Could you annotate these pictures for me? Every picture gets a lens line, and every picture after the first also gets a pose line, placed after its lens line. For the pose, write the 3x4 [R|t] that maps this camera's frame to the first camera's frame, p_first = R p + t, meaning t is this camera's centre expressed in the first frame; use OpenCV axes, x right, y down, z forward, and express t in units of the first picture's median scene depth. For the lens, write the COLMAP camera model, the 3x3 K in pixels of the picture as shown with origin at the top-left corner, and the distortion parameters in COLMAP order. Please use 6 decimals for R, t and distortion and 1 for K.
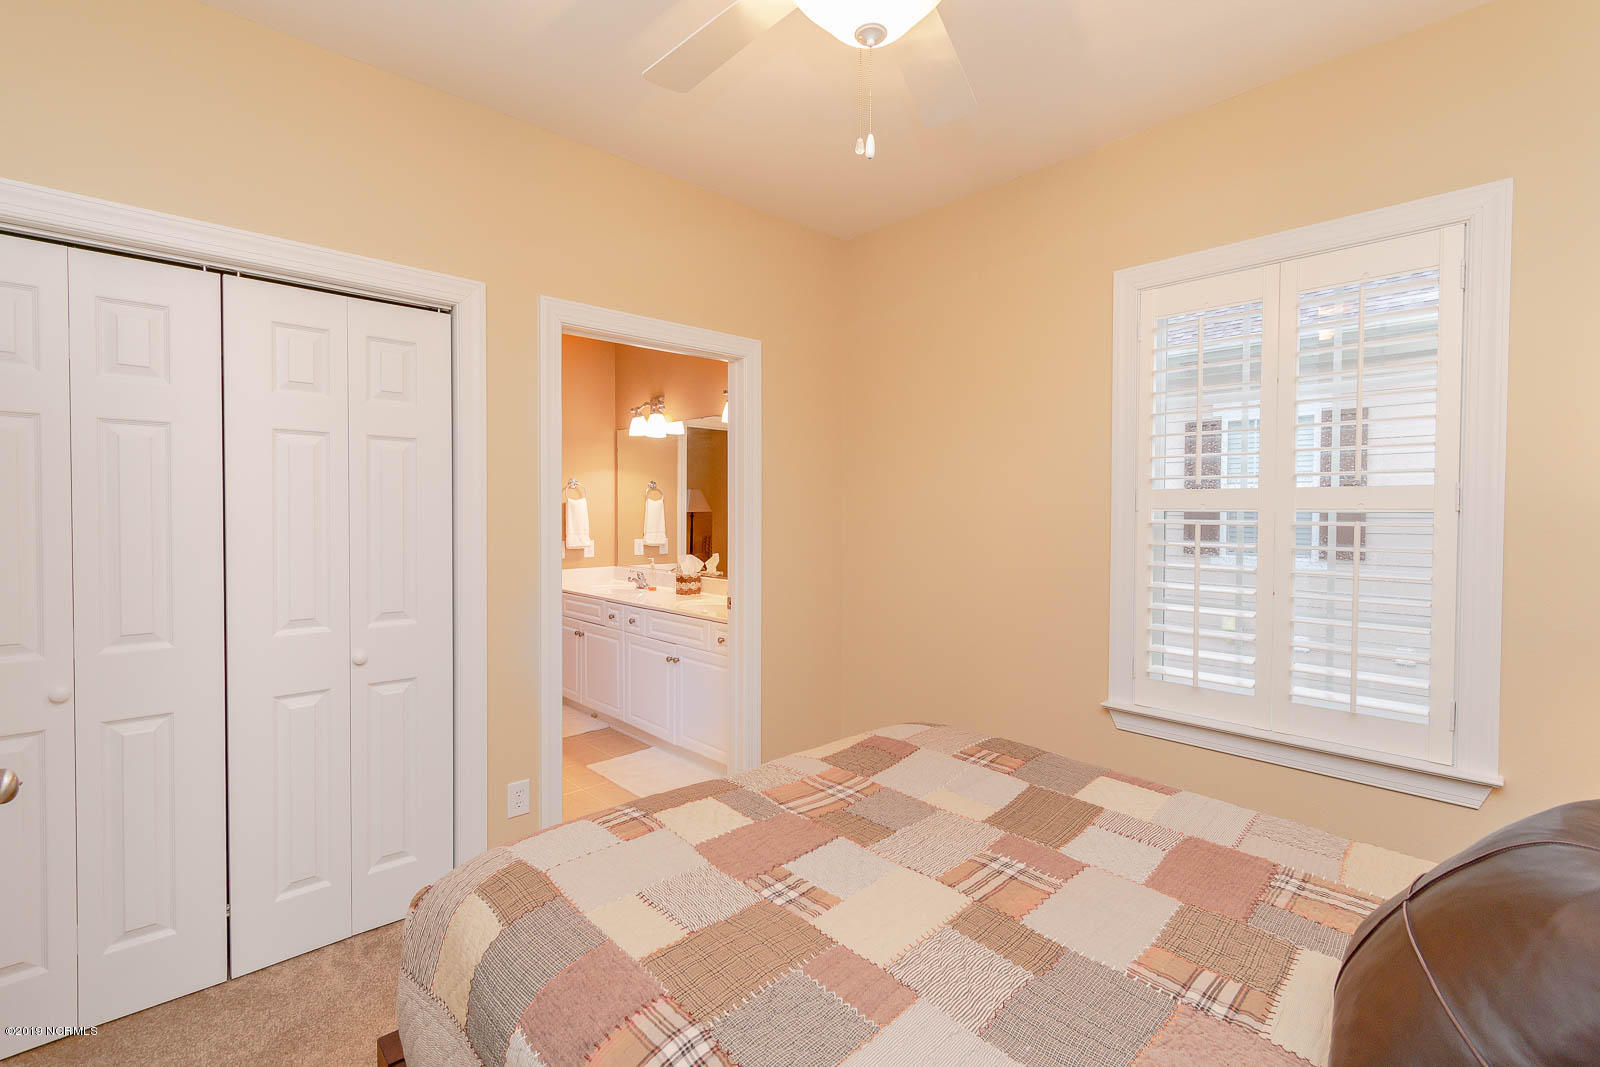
lens RADIAL K [[704.2, 0, 796.3], [0, 704.2, 522.8], [0, 0, 1]] dist [0.001247, 0.000038]
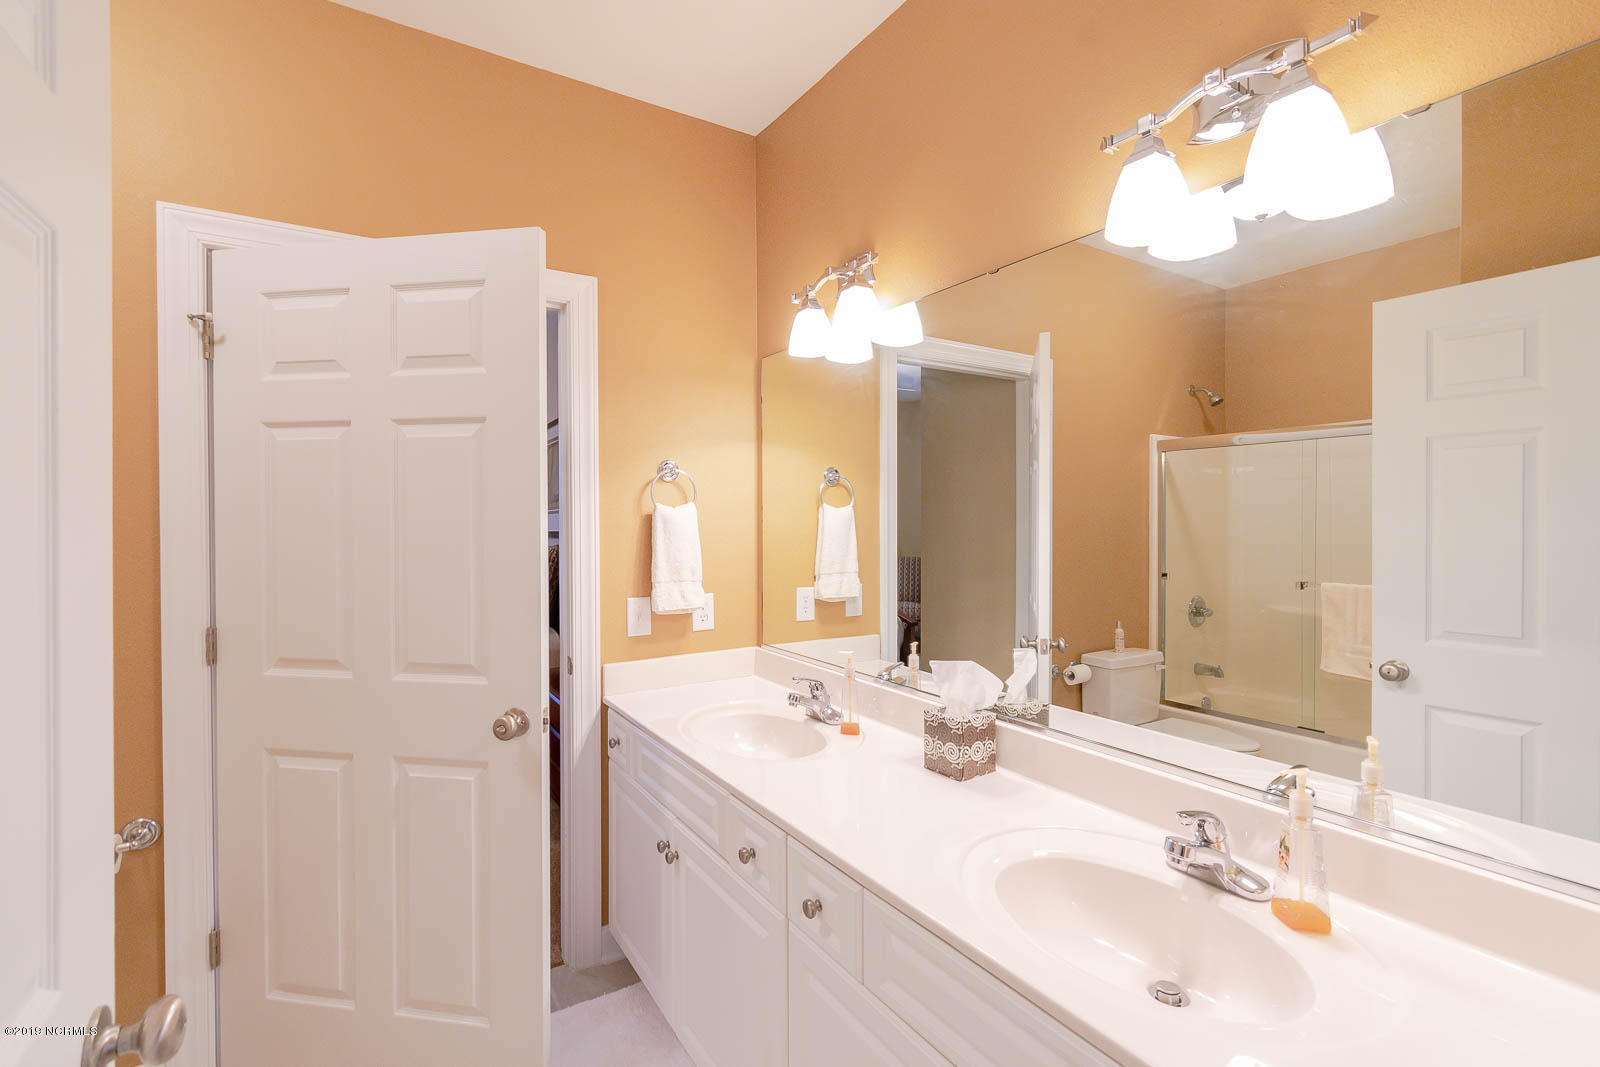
lens RADIAL K [[704.2, 0, 796.3], [0, 704.2, 522.8], [0, 0, 1]] dist [0.001247, 0.000038]
pose [[0.980310, -0.006330, -0.197363, -0.149521], [0.003358, 0.999876, -0.015388, -0.015423], [0.197436, 0.014422, 0.980210, 0.585757]]
